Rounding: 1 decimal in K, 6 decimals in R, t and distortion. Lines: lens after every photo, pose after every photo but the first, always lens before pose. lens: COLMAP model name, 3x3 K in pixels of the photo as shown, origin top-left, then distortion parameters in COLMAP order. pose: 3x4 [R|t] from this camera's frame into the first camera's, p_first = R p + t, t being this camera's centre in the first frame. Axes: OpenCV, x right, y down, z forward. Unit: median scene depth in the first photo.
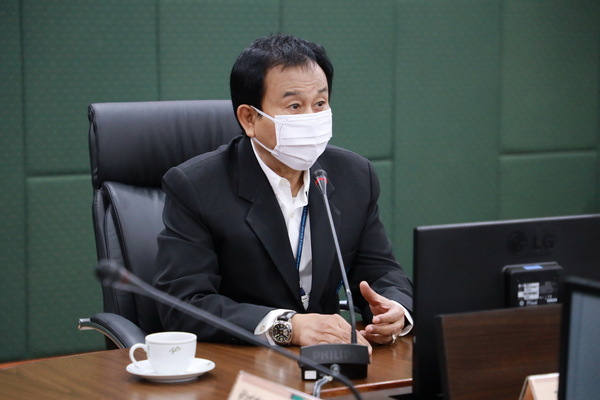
lens RADIAL K [[1816.9, 0, 300.0], [0, 1816.9, 200.0], [0, 0, 1]] dist [0.076121, 0.273894]
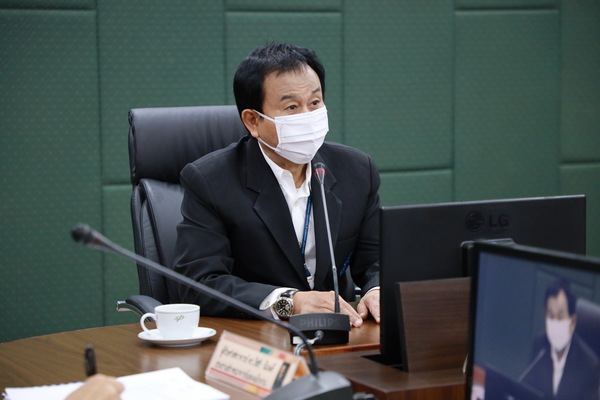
lens RADIAL K [[1811.6, 0, 300.0], [0, 1811.6, 200.0], [0, 0, 1]] dist [-0.028315, 0.151658]
pose [[0.997782, -0.006277, -0.066270, 0.073122], [0.005436, 0.999903, -0.012859, 0.020522], [0.066344, 0.012470, 0.997719, -0.115656]]
